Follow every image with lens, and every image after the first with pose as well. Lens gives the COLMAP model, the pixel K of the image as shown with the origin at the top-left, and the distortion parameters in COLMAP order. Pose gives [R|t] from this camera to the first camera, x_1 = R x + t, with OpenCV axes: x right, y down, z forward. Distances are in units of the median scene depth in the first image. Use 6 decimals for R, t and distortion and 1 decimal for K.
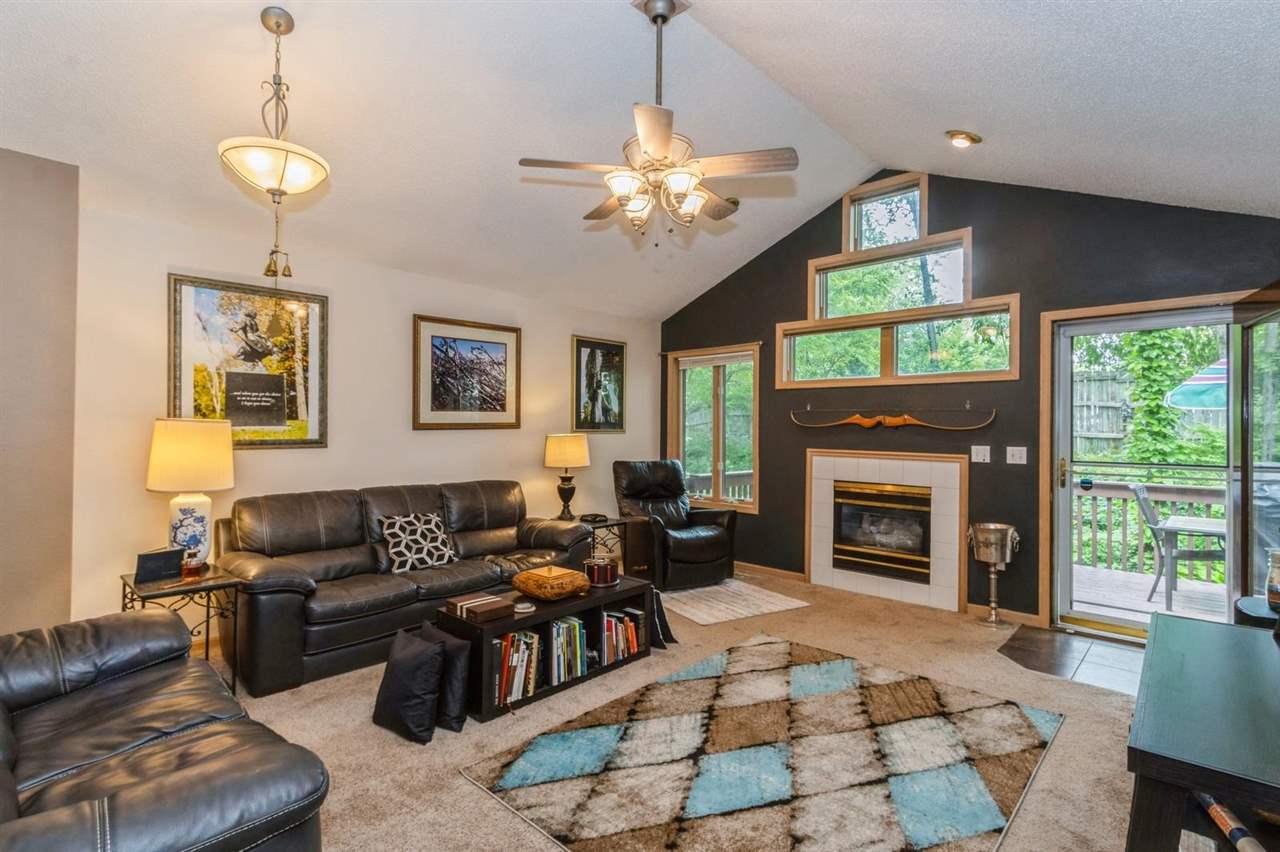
lens RADIAL K [[598.7, 0, 638.8], [0, 598.7, 428.7], [0, 0, 1]] dist [0.001166, 0.000166]
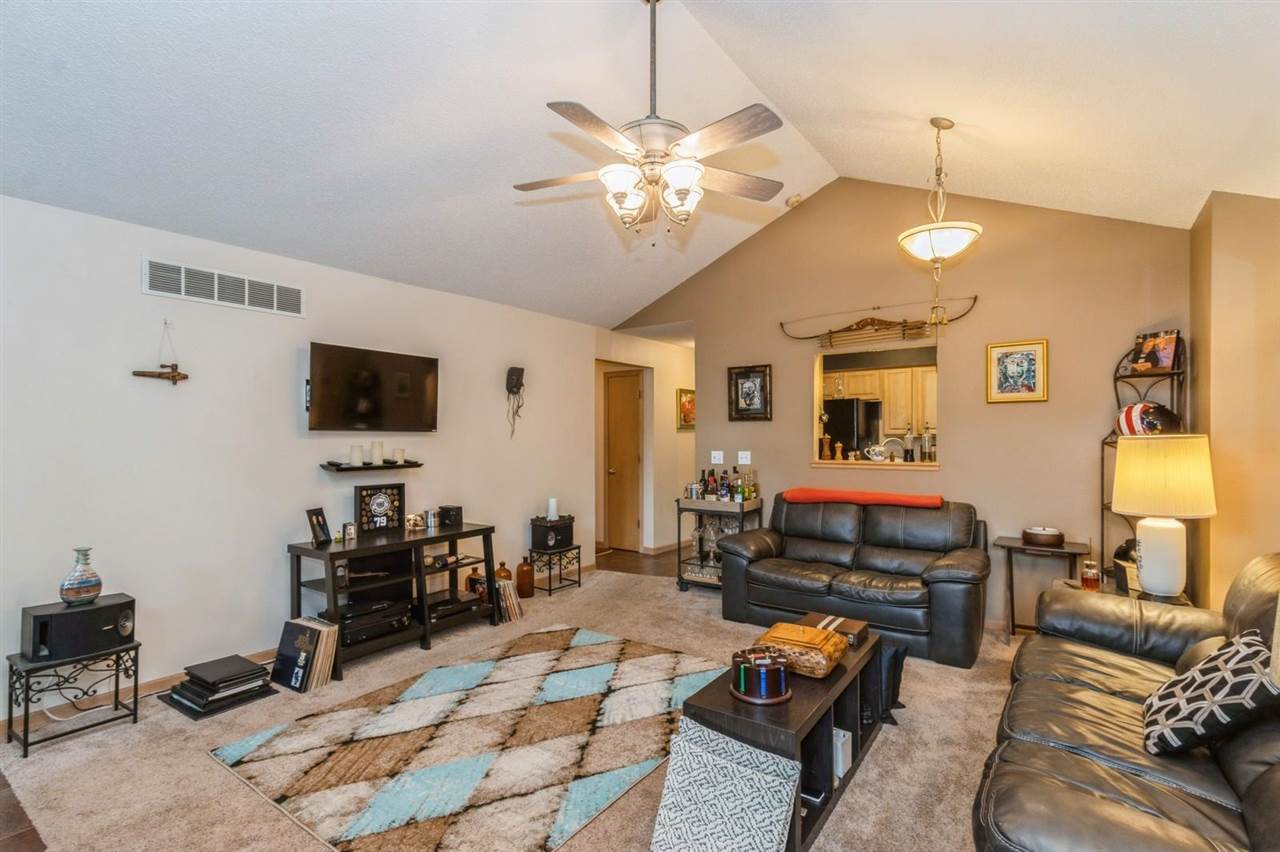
lens RADIAL K [[598.7, 0, 640.7], [0, 598.7, 432.6], [0, 0, 1]] dist [0.001166, 0.000166]
pose [[-0.990344, -0.005376, -0.138530, 0.192970], [-0.003541, 0.999903, -0.013489, -0.001899], [0.138589, -0.012868, -0.990266, 2.112295]]
